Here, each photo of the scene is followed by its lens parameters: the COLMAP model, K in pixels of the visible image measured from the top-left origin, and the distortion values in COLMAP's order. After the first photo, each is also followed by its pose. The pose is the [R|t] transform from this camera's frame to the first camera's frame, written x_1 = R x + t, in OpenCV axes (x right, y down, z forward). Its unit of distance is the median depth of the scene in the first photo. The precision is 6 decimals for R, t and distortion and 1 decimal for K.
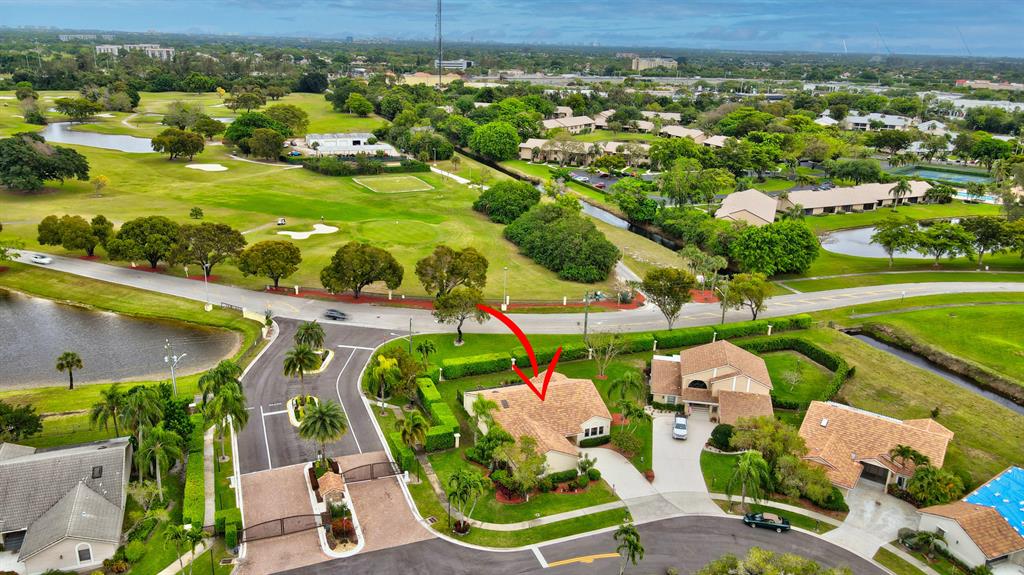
lens RADIAL K [[766.4, 0, 507.5], [0, 766.4, 287.7], [0, 0, 1]] dist [0.004593, 0.016052]
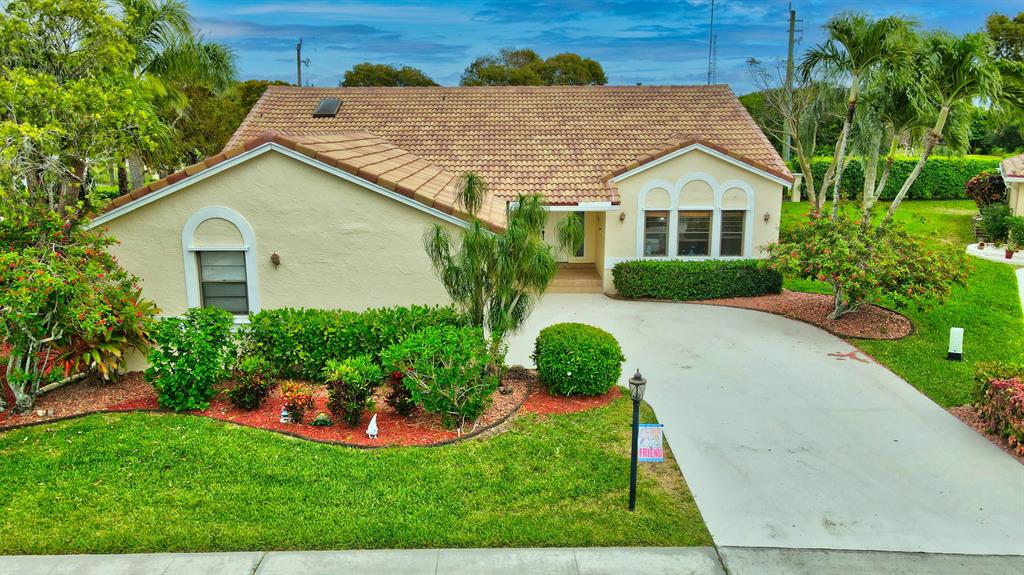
lens RADIAL K [[766.4, 0, 505.8], [0, 766.4, 286.9], [0, 0, 1]] dist [0.004593, 0.016052]
pose [[0.934627, 0.046786, -0.352538, 0.141760], [-0.085805, 0.991688, -0.095873, 0.230681], [0.345122, 0.119855, 0.930873, 0.807871]]
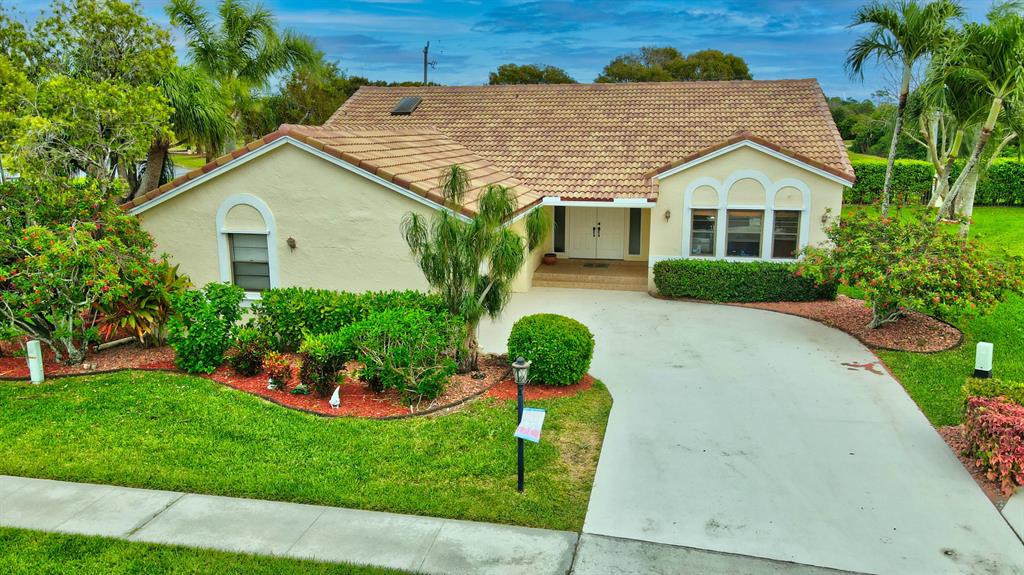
lens RADIAL K [[766.4, 0, 501.8], [0, 766.4, 286.7], [0, 0, 1]] dist [0.004593, 0.016052]
pose [[0.834401, 0.085807, -0.544437, 0.173476], [-0.147643, 0.986503, -0.070797, 0.229162], [0.531014, 0.139456, 0.835808, 0.818593]]
